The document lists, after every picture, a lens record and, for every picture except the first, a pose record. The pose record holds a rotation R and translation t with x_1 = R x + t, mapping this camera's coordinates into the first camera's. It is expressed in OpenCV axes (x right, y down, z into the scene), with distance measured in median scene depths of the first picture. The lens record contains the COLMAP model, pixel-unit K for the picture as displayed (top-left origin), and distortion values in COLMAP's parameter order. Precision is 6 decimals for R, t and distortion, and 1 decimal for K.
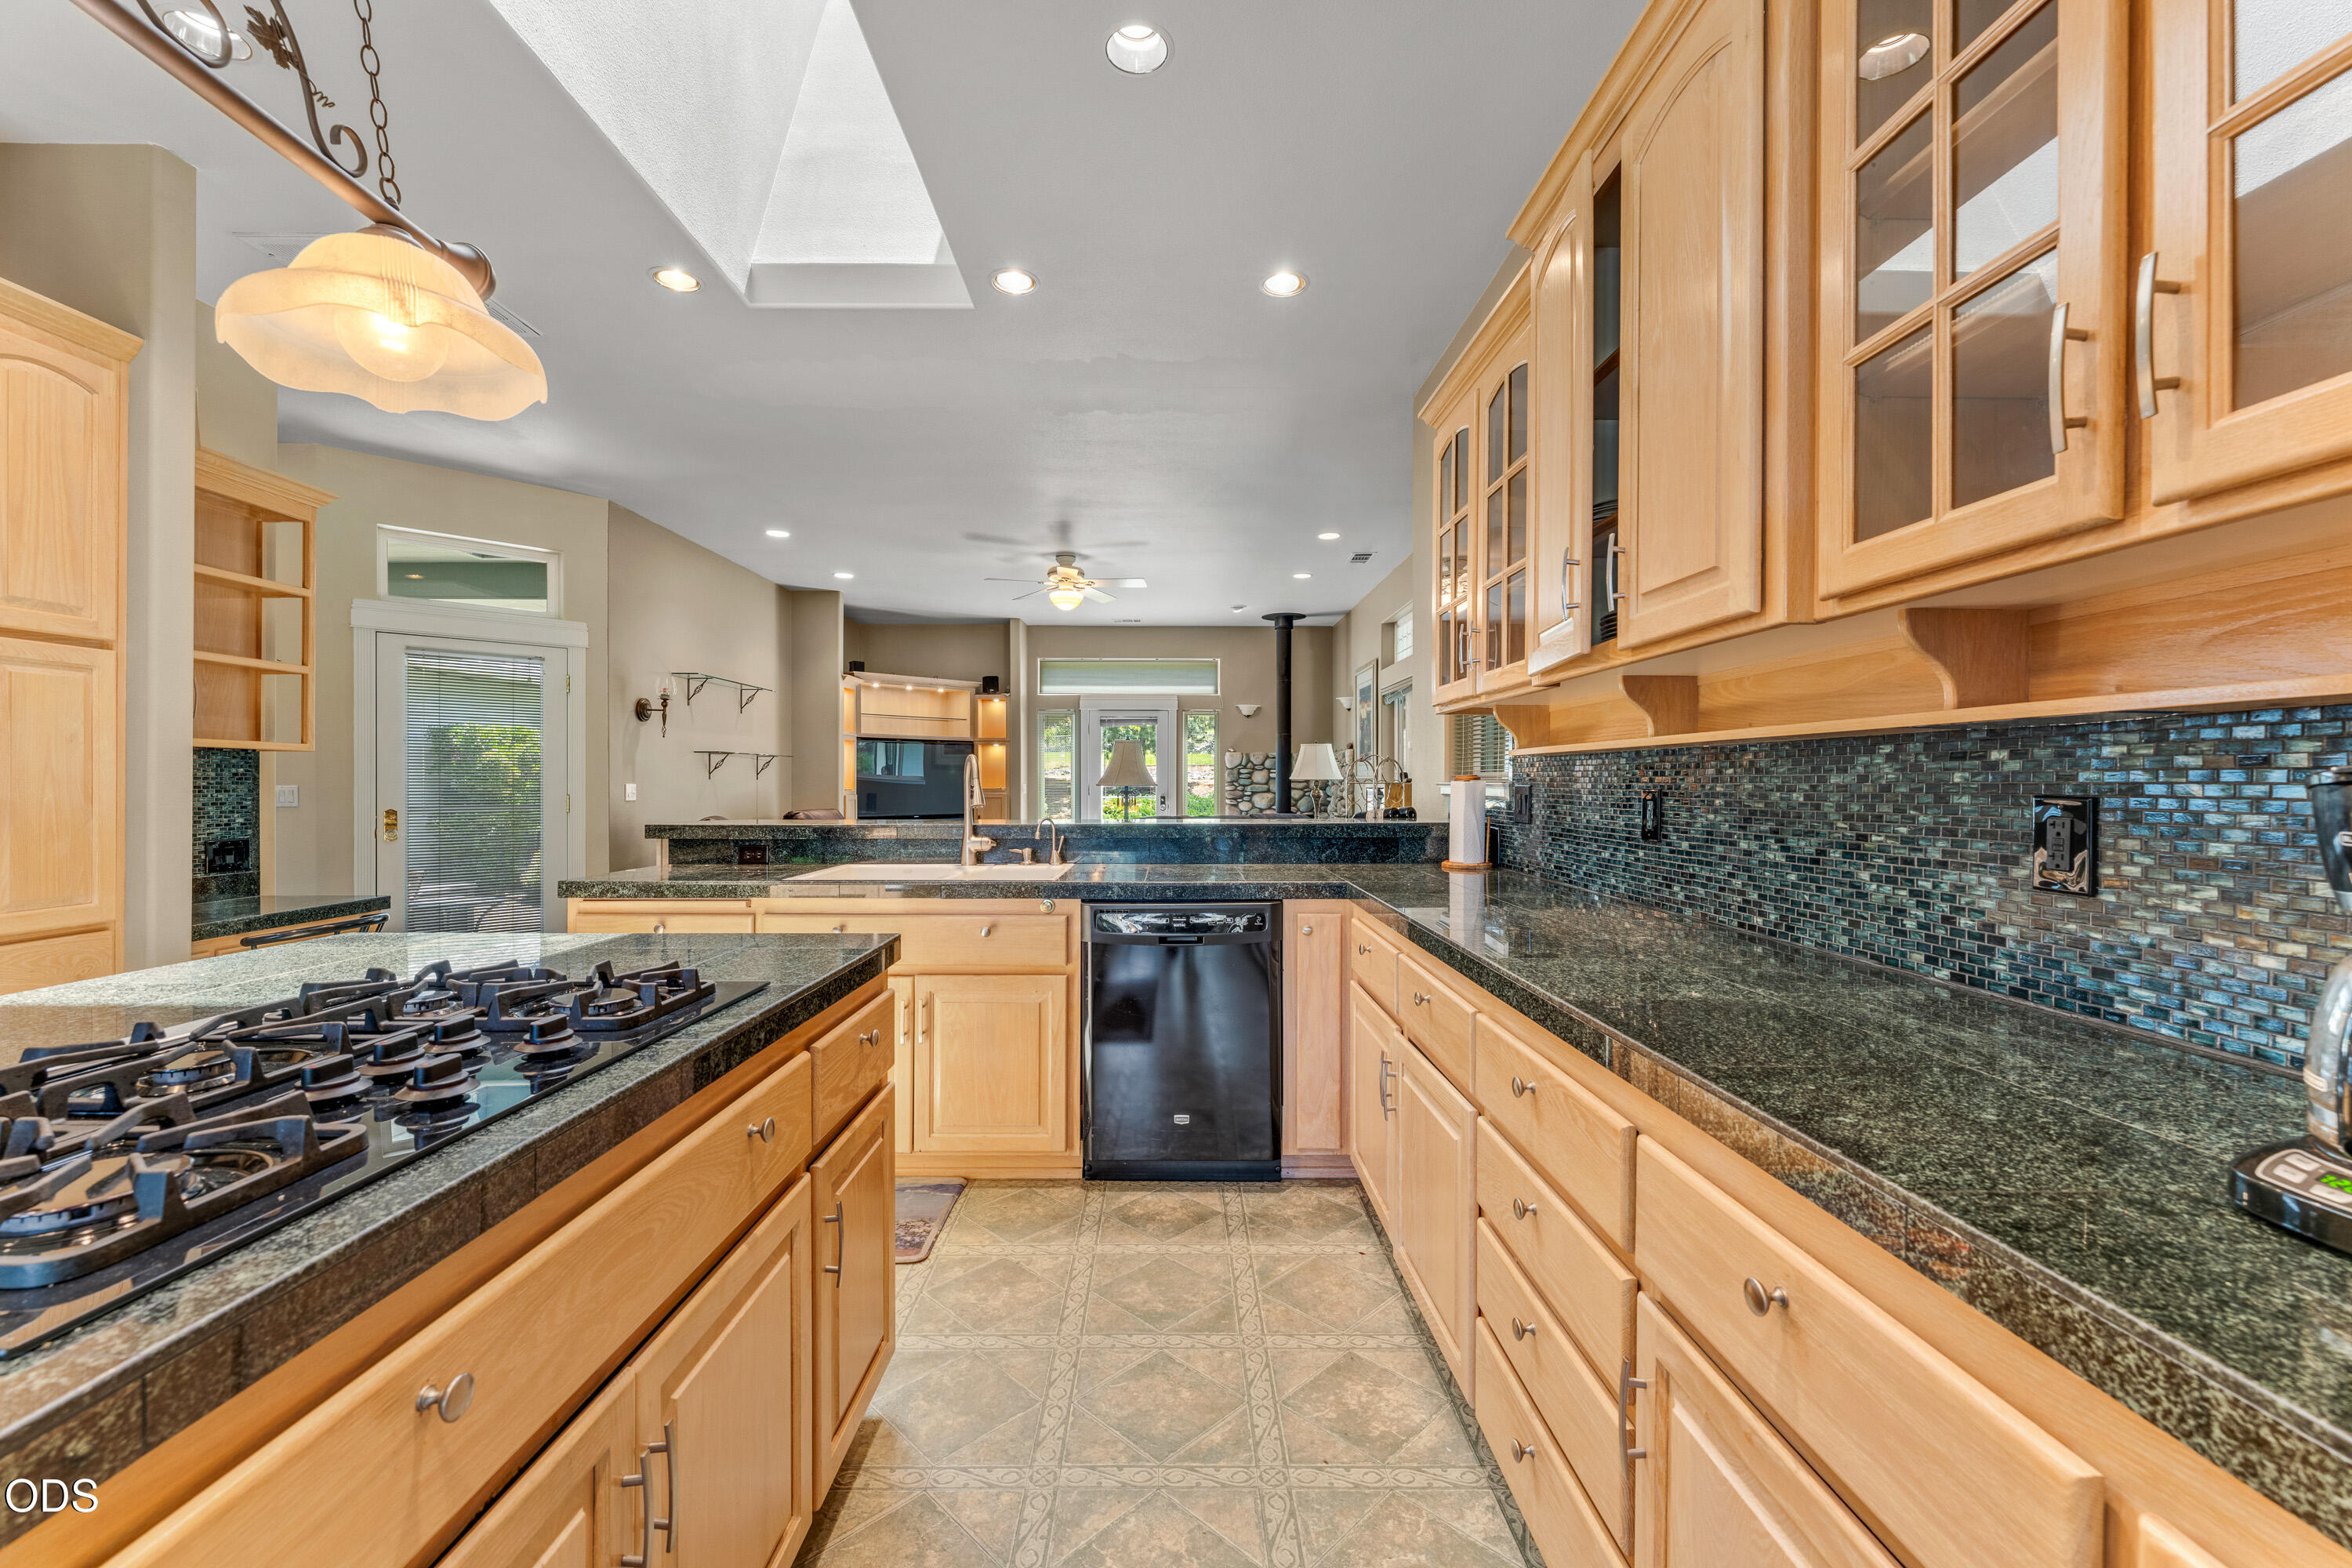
lens RADIAL K [[937.3, 0, 1192.7], [0, 937.3, 779.5], [0, 0, 1]] dist [0.000165, 0.000440]
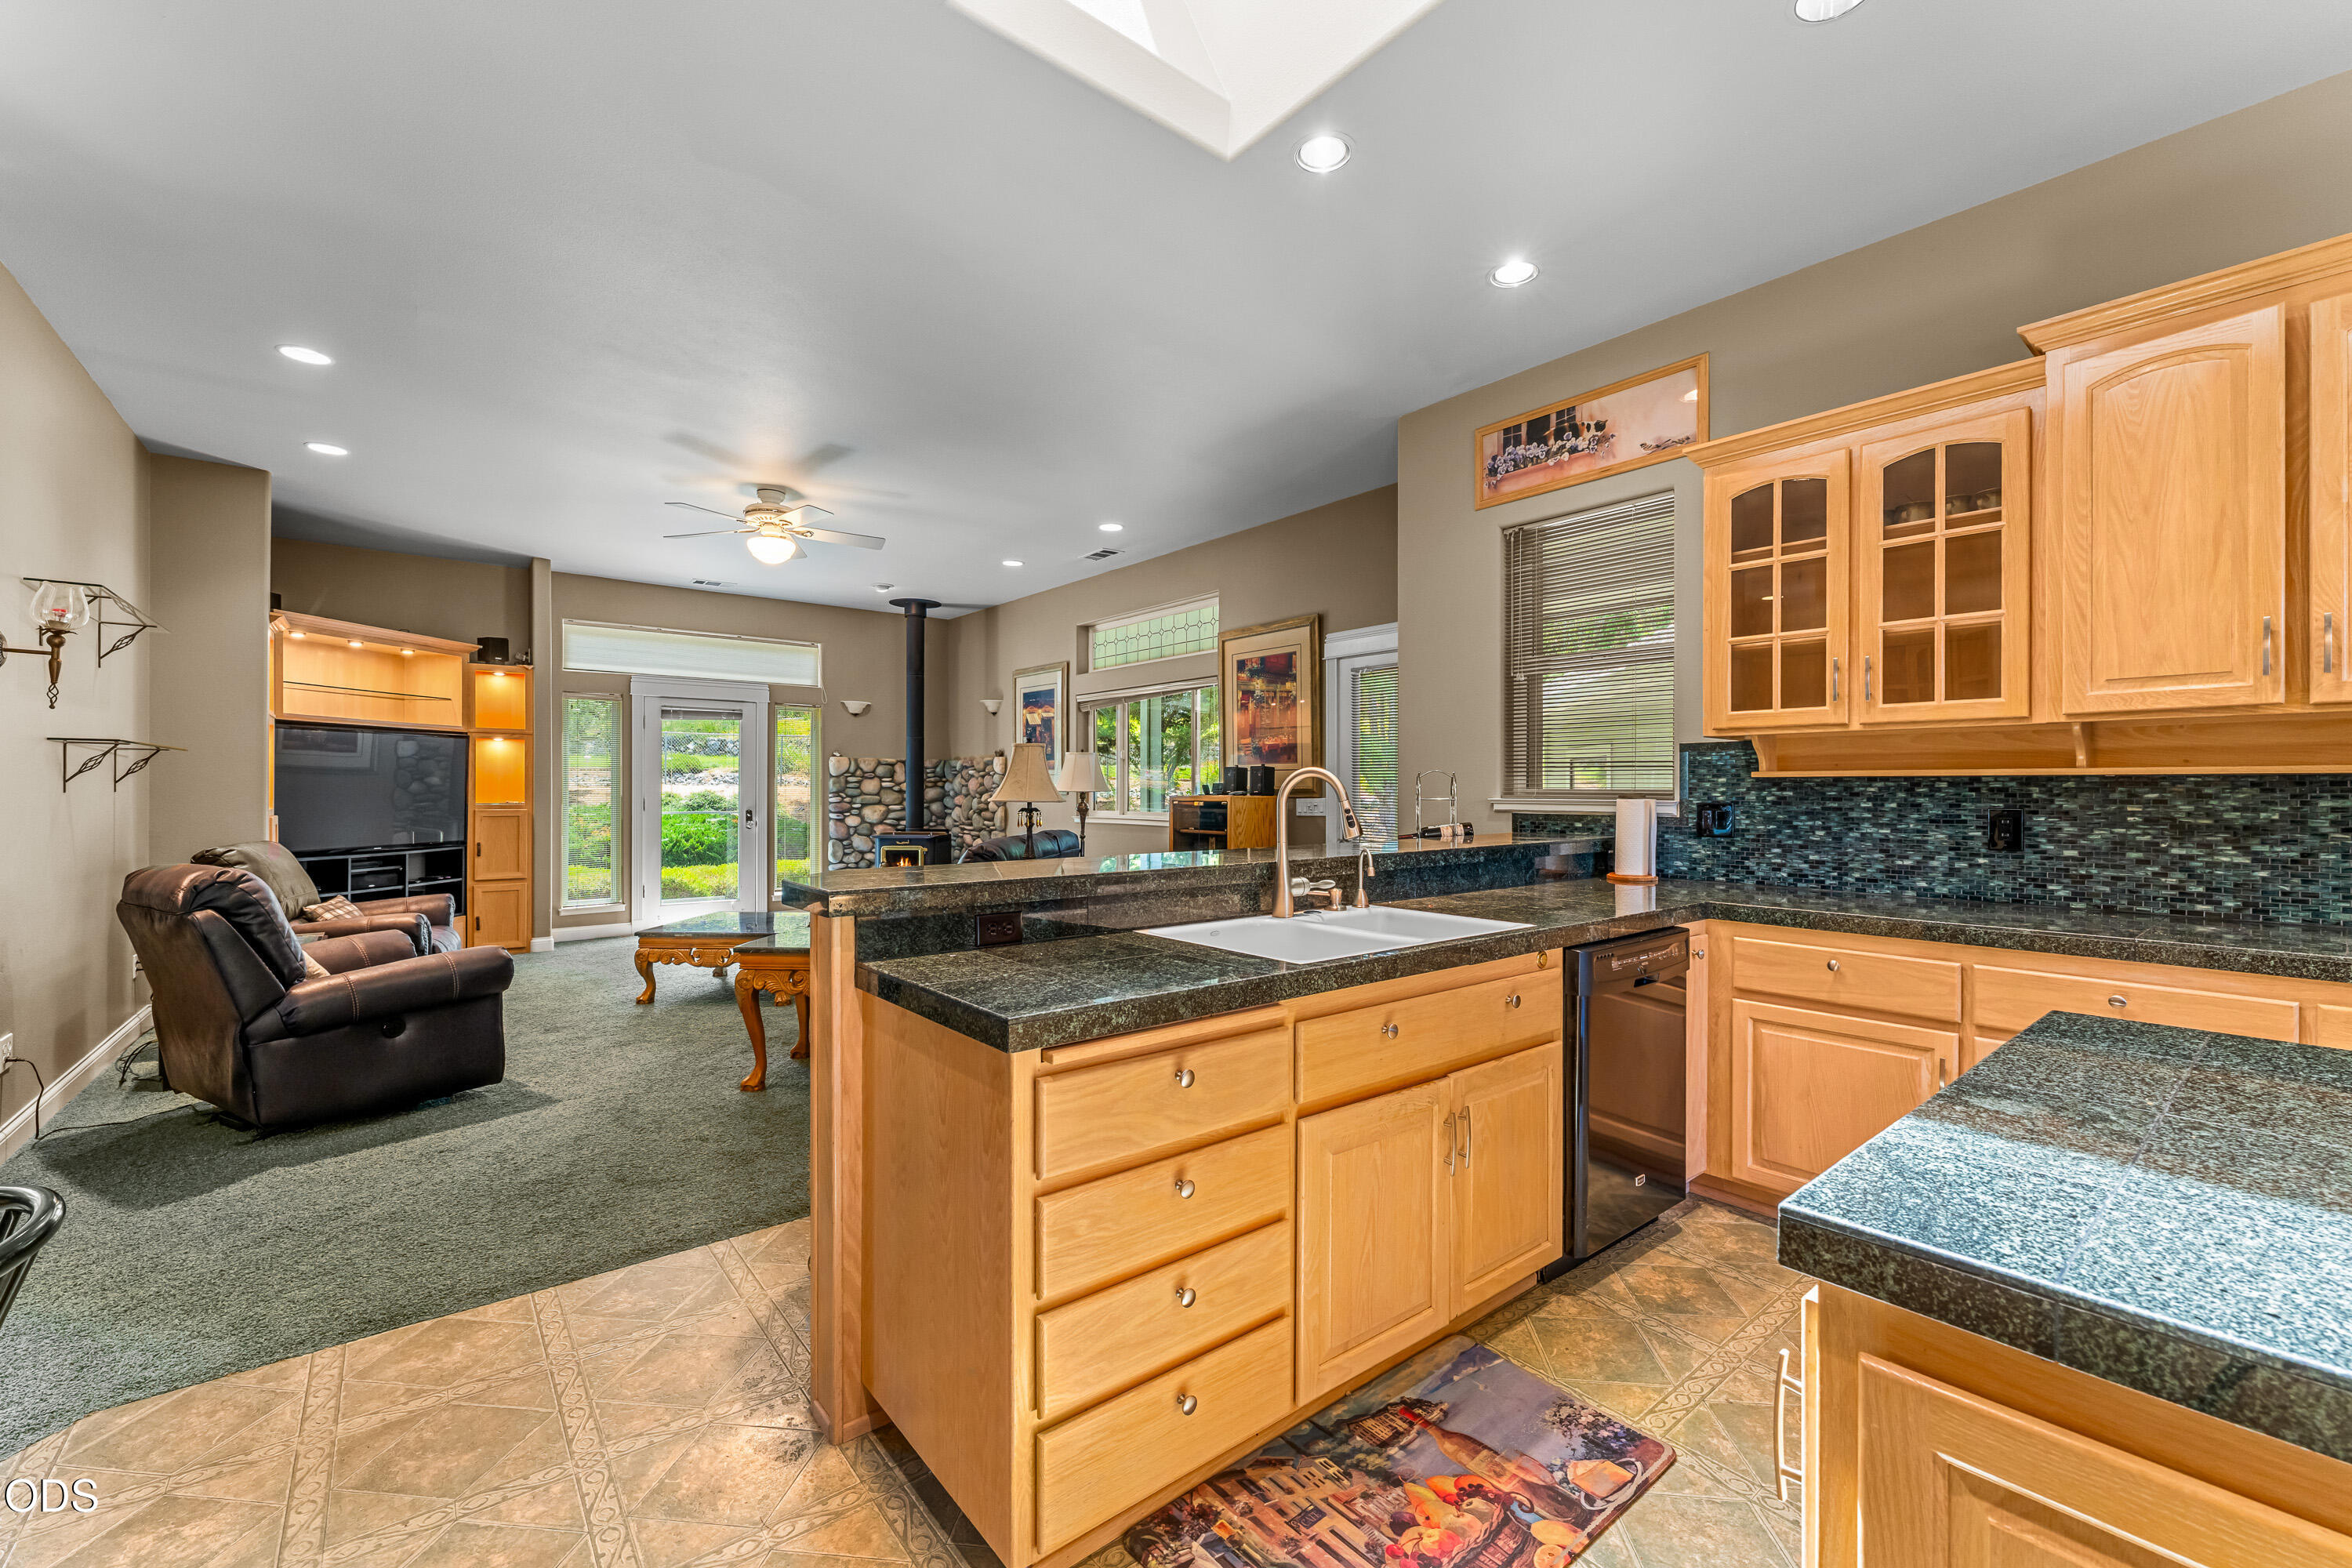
lens RADIAL K [[937.3, 0, 1183.9], [0, 937.3, 794.6], [0, 0, 1]] dist [0.000165, 0.000440]
pose [[0.785008, -0.004147, 0.619472, -0.263079], [-0.002208, 0.999953, 0.009492, -0.004052], [-0.619482, -0.008819, 0.784961, 0.161994]]
